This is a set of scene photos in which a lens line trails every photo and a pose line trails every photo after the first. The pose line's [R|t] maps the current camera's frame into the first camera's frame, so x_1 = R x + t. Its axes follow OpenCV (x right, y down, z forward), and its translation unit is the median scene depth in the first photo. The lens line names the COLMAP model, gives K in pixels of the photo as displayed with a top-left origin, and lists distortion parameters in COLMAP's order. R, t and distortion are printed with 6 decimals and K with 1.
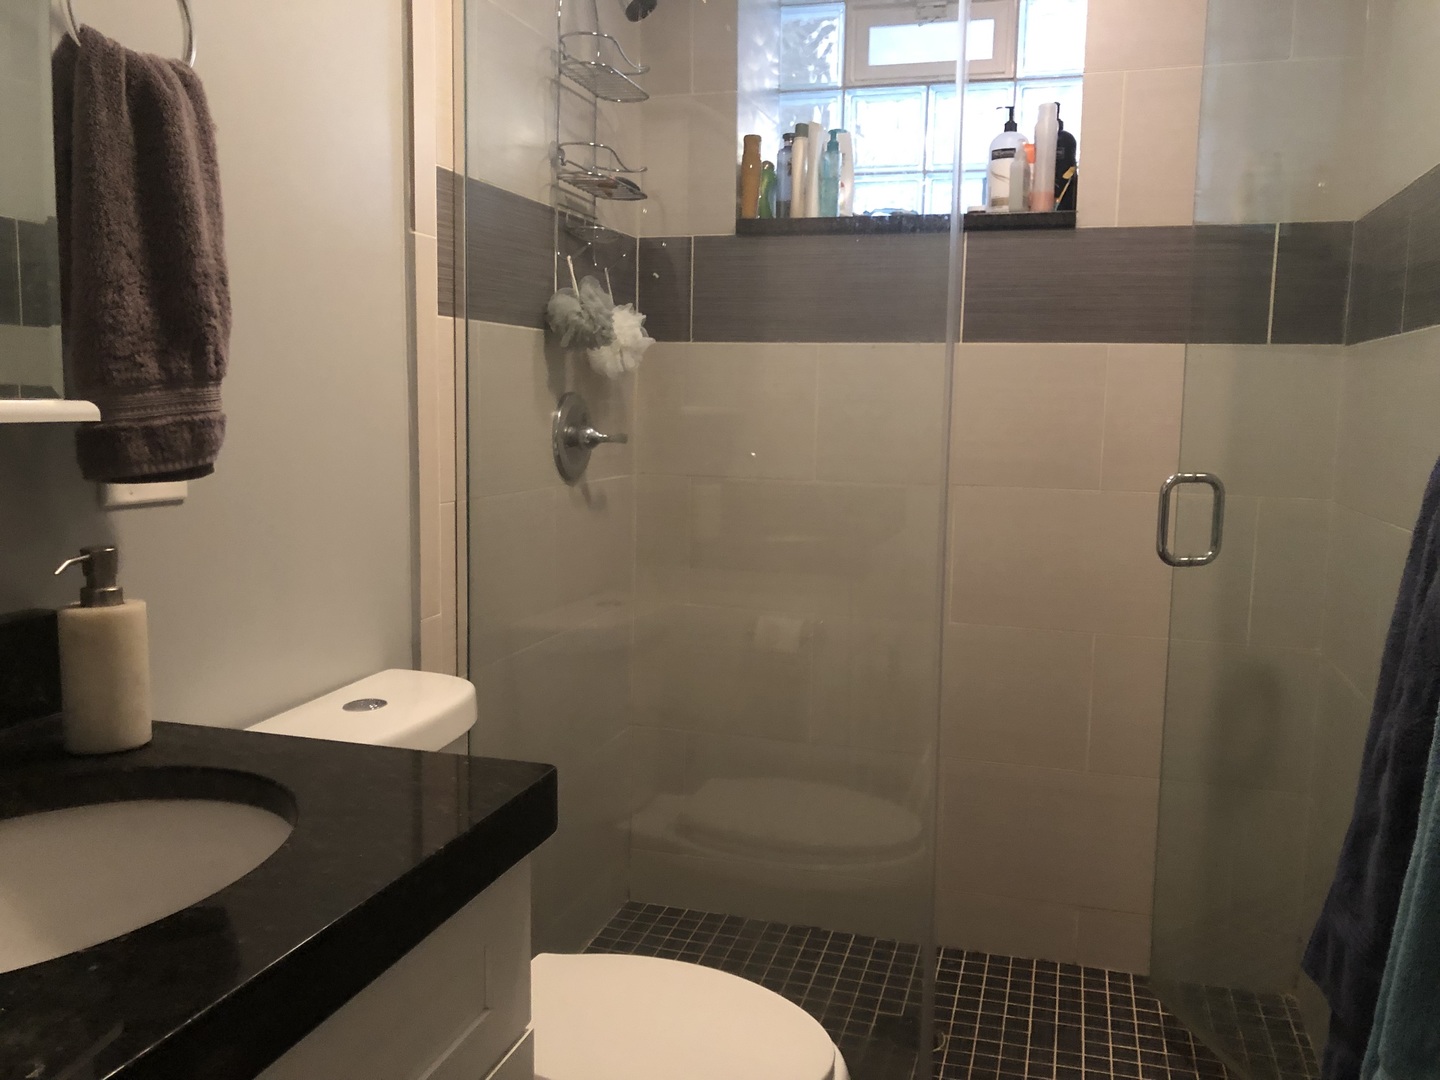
lens RADIAL K [[1176.1, 0, 742.0], [0, 1176.1, 537.3], [0, 0, 1]] dist [0.033996, -0.034530]
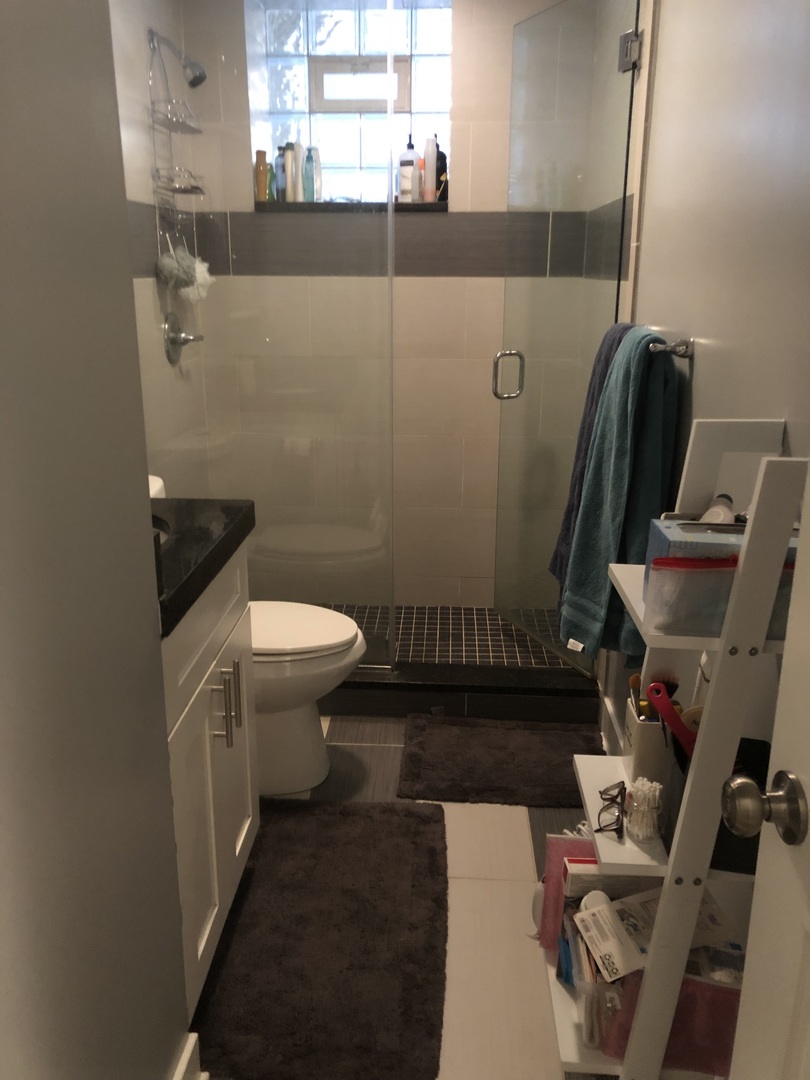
lens RADIAL K [[882.1, 0, 404.2], [0, 882.1, 539.9], [0, 0, 1]] dist [0.033996, -0.034530]
pose [[0.974804, -0.080262, 0.208121, -0.106072], [0.040376, 0.981100, 0.189244, -0.027272], [-0.219377, -0.176073, 0.959621, -0.376838]]
